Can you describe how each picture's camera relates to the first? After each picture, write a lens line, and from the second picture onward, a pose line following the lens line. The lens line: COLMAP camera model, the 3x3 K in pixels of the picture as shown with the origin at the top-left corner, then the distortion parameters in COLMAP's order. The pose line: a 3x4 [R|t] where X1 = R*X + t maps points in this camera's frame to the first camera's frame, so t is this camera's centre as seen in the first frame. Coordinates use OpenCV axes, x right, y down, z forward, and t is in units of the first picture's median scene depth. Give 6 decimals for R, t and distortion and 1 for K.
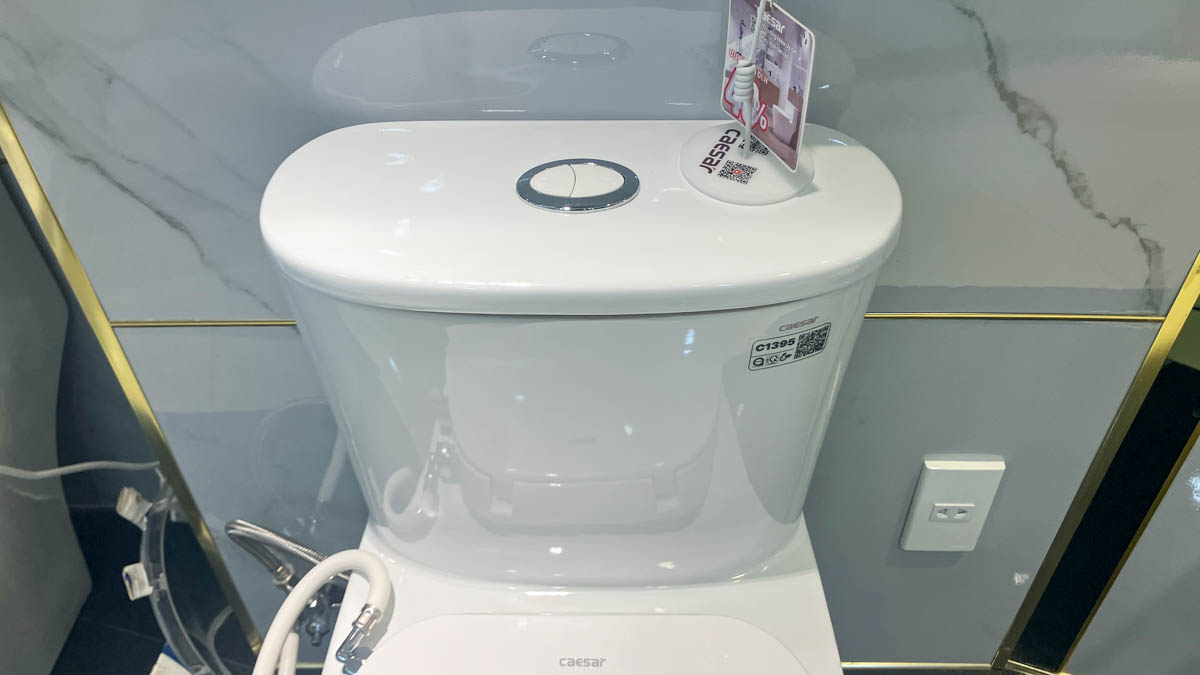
lens RADIAL K [[982.0, 0, 598.8], [0, 982.0, 338.2], [0, 0, 1]] dist [-0.001549, -0.000381]
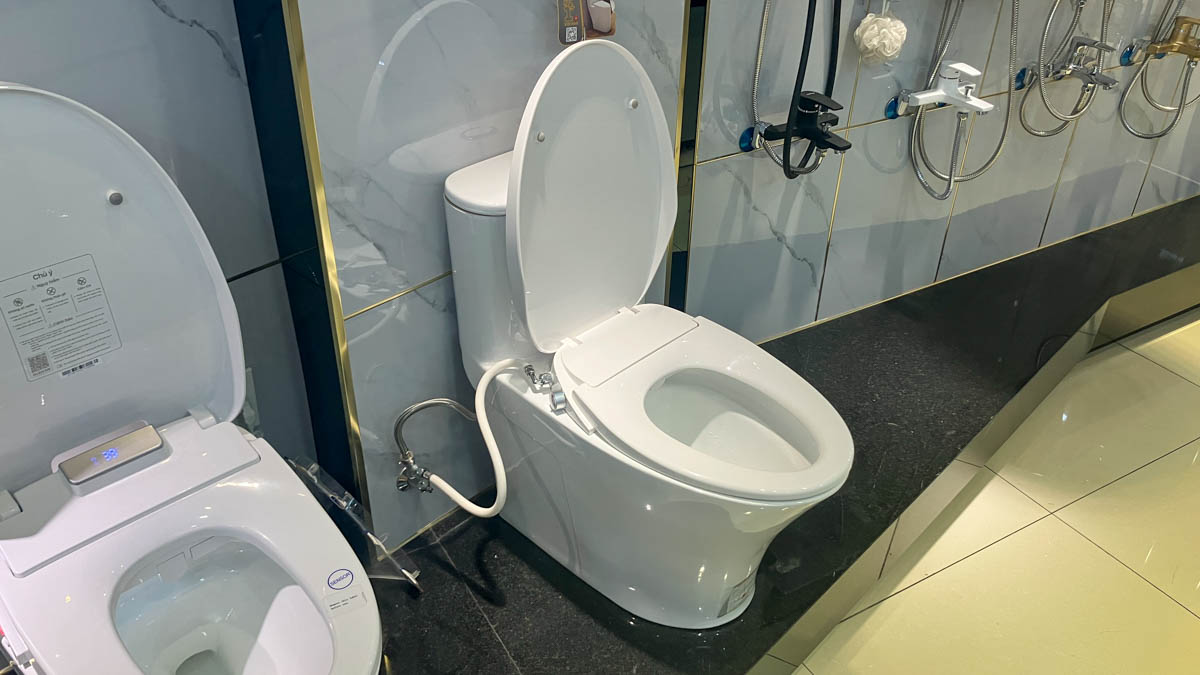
lens RADIAL K [[982.0, 0, 604.6], [0, 982.0, 364.8], [0, 0, 1]] dist [-0.001549, -0.000381]
pose [[0.667952, -0.391884, 0.632667, -1.670692], [0.478287, 0.877360, 0.038489, 0.282391], [-0.570160, 0.276888, 0.773467, -0.957450]]
